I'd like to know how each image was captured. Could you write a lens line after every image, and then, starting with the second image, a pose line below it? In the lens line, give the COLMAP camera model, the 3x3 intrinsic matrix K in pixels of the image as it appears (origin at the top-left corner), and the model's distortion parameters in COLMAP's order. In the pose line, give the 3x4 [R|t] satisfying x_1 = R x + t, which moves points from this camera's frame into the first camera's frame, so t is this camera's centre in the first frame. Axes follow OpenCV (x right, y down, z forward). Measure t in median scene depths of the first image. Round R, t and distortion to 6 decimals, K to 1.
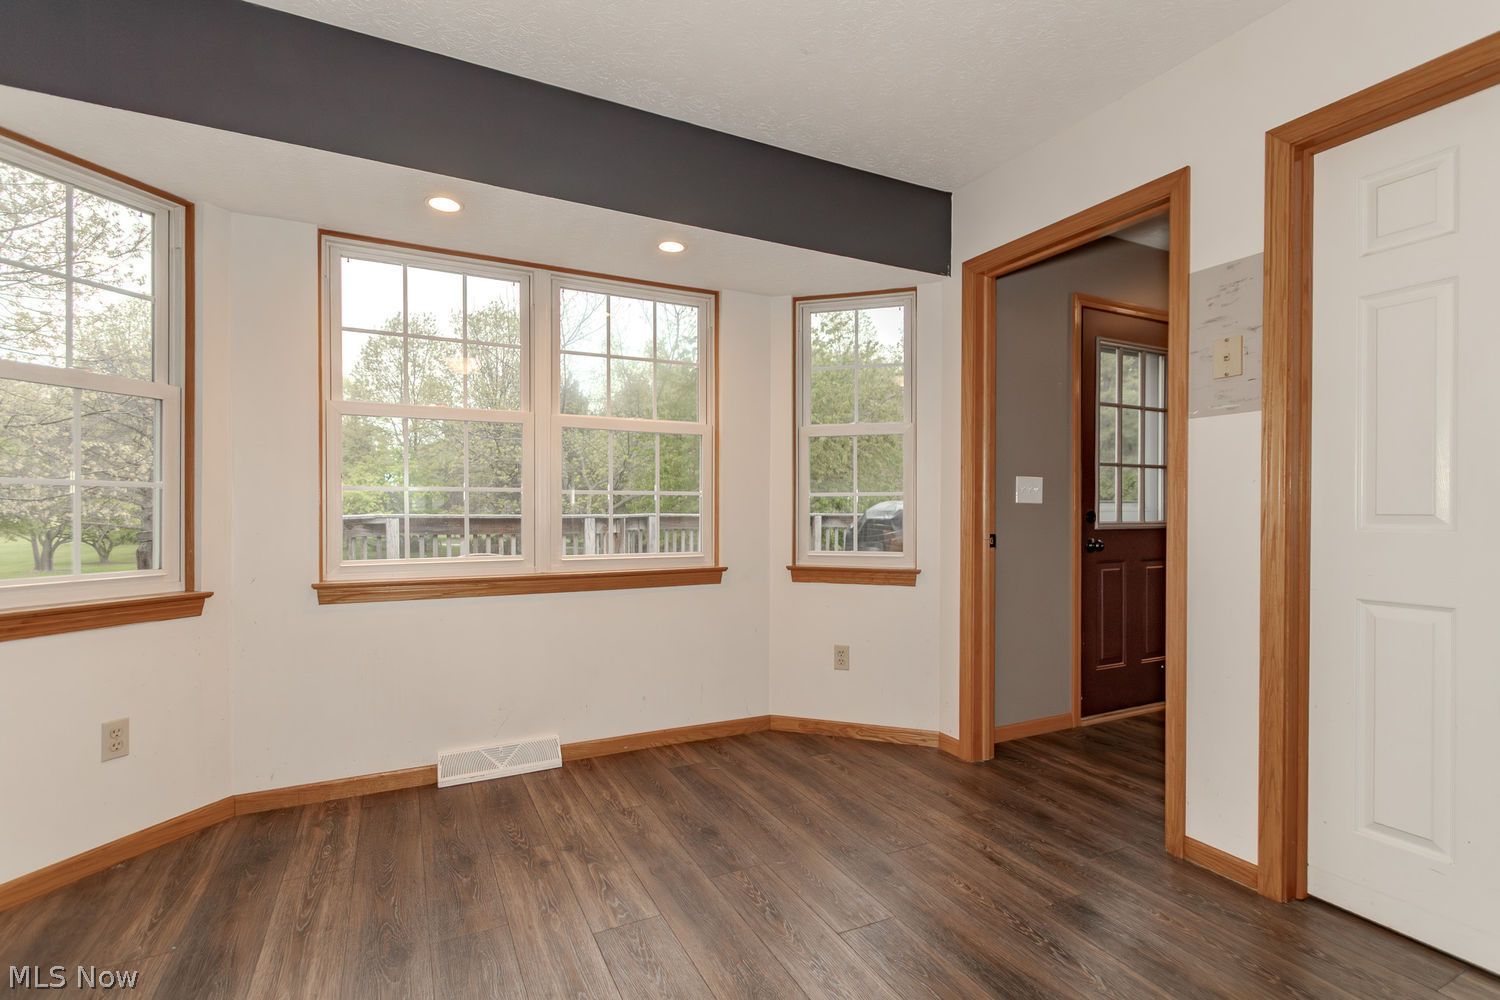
lens RADIAL K [[688.1, 0, 740.4], [0, 688.1, 510.7], [0, 0, 1]] dist [0.003498, -0.001124]
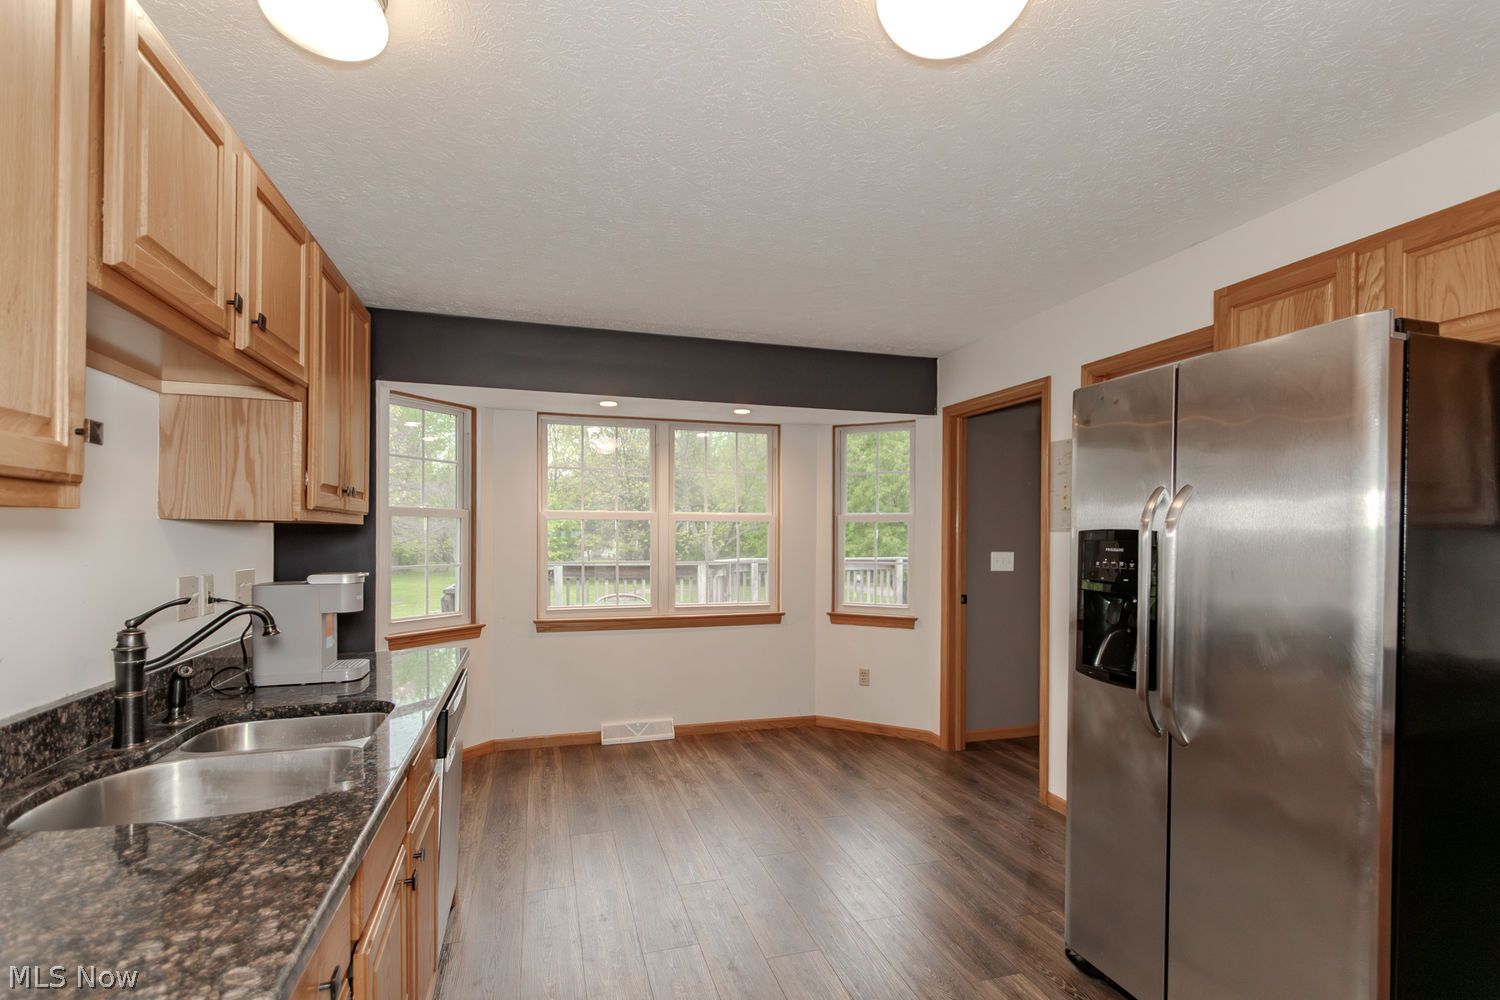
lens RADIAL K [[697.0, 0, 751.4], [0, 697.0, 532.6], [0, 0, 1]] dist [0.002206, -0.005708]
pose [[0.986883, 0.002742, -0.161415, 0.175763], [-0.003465, 0.999985, -0.004193, -0.097205], [0.161401, 0.004697, 0.986878, -0.566751]]
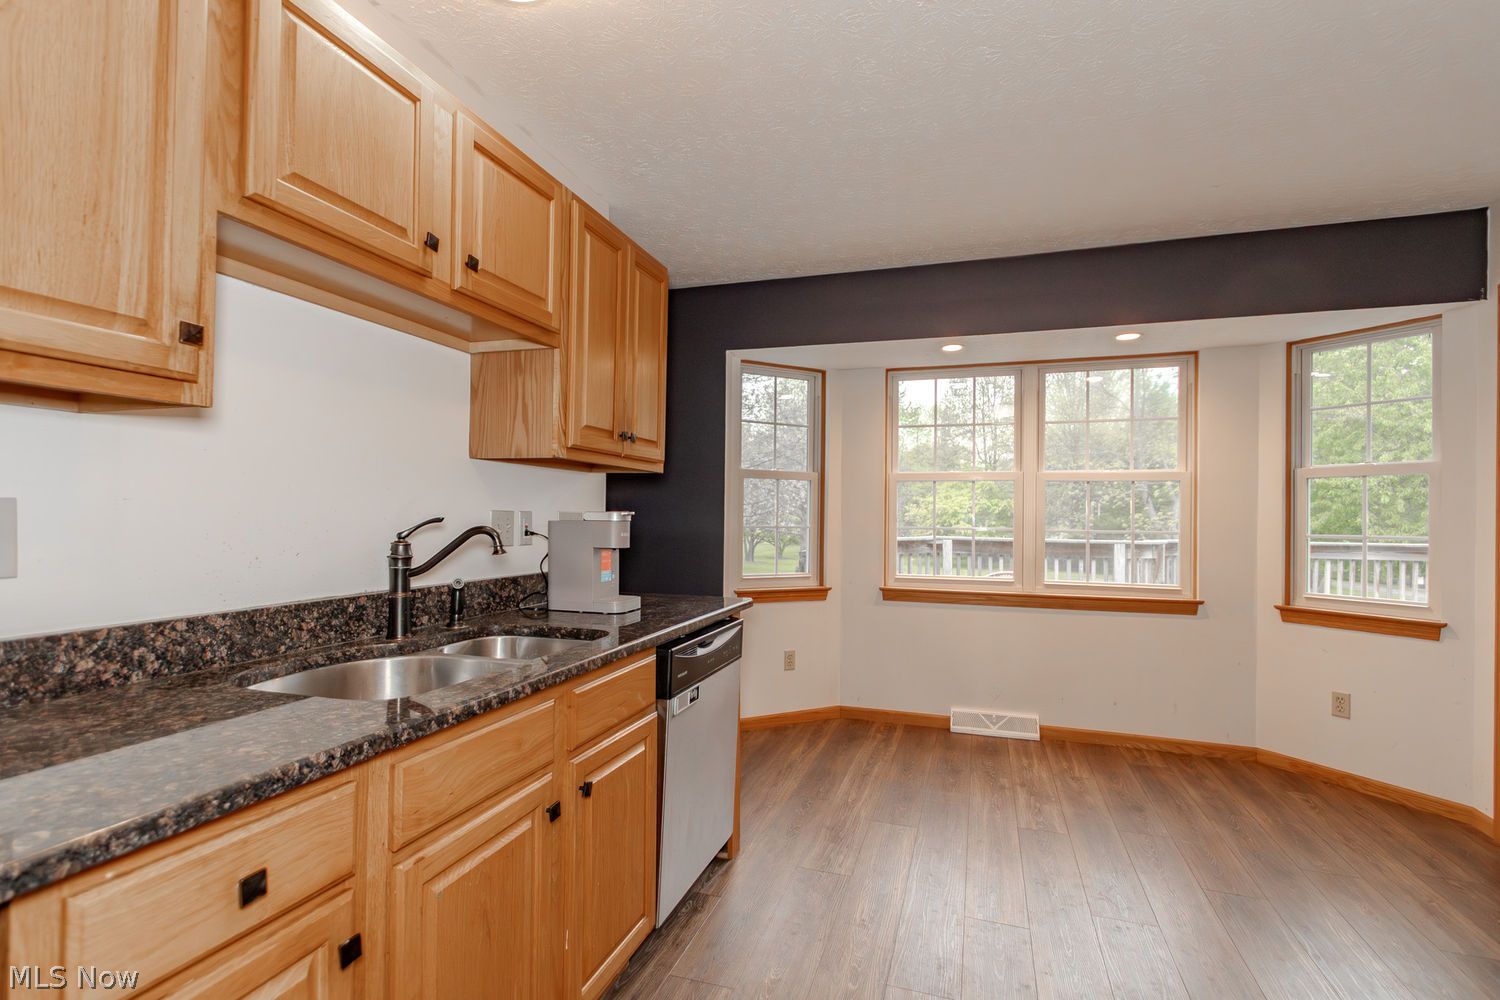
lens RADIAL K [[692.5, 0, 754.5], [0, 692.5, 509.1], [0, 0, 1]] dist [0.001127, -0.000833]
pose [[0.709613, 0.000246, -0.704591, 0.294297], [-0.012672, 0.999843, -0.012413, -0.049432], [0.704477, 0.017737, 0.709505, -0.342202]]
